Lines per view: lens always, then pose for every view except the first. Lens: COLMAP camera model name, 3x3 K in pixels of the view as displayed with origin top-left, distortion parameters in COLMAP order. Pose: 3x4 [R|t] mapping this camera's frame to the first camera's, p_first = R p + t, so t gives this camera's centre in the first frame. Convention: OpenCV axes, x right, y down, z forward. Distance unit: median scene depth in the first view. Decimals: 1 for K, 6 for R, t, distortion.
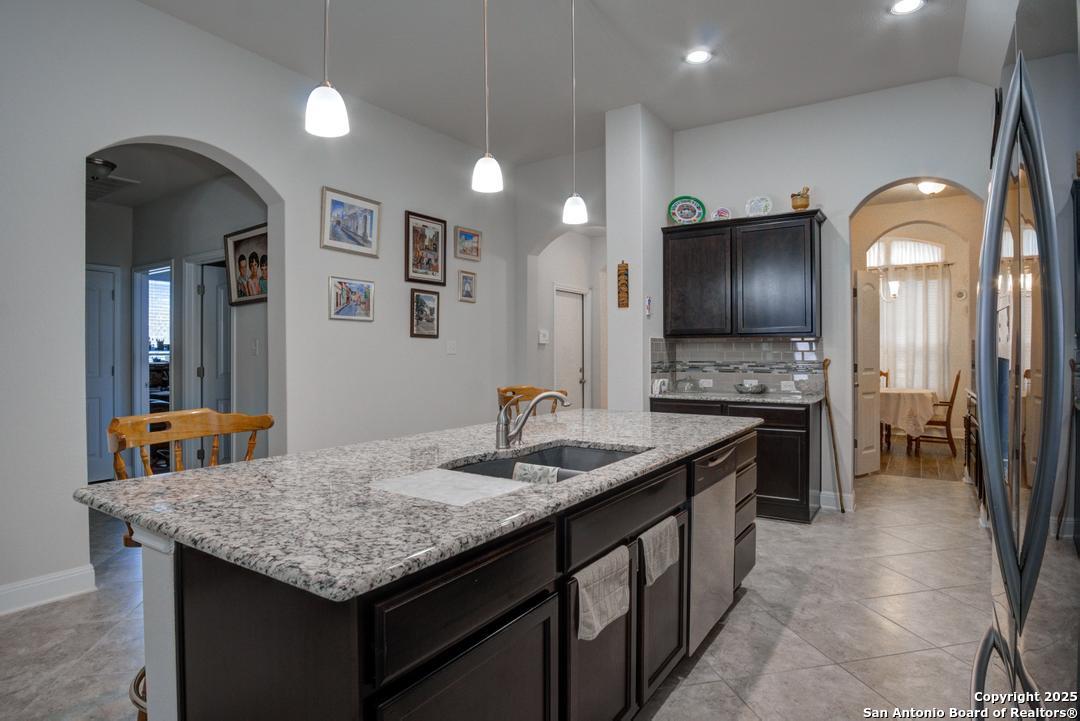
lens RADIAL K [[592.5, 0, 536.3], [0, 592.5, 355.0], [0, 0, 1]] dist [-0.038662, -0.000549]
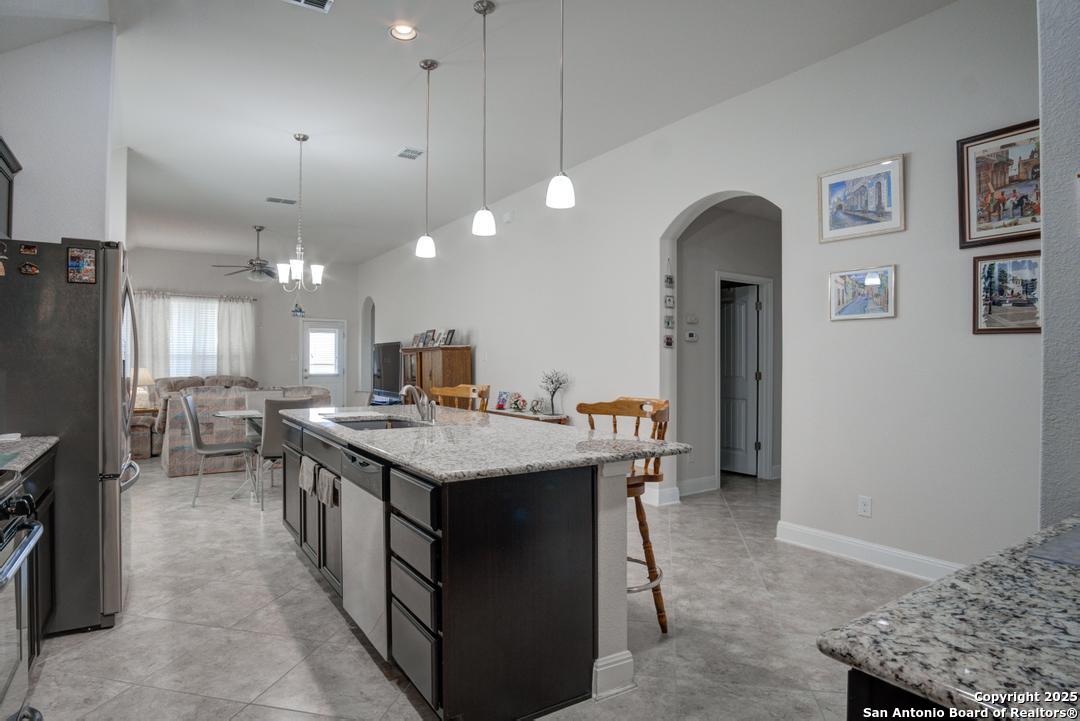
lens RADIAL K [[592.5, 0, 537.5], [0, 592.5, 363.7], [0, 0, 1]] dist [-0.038662, -0.000549]
pose [[-0.391519, 0.003513, -0.920163, 0.538792], [-0.005564, 0.999965, 0.006185, -0.000305], [0.920153, 0.007542, -0.391486, 0.811994]]
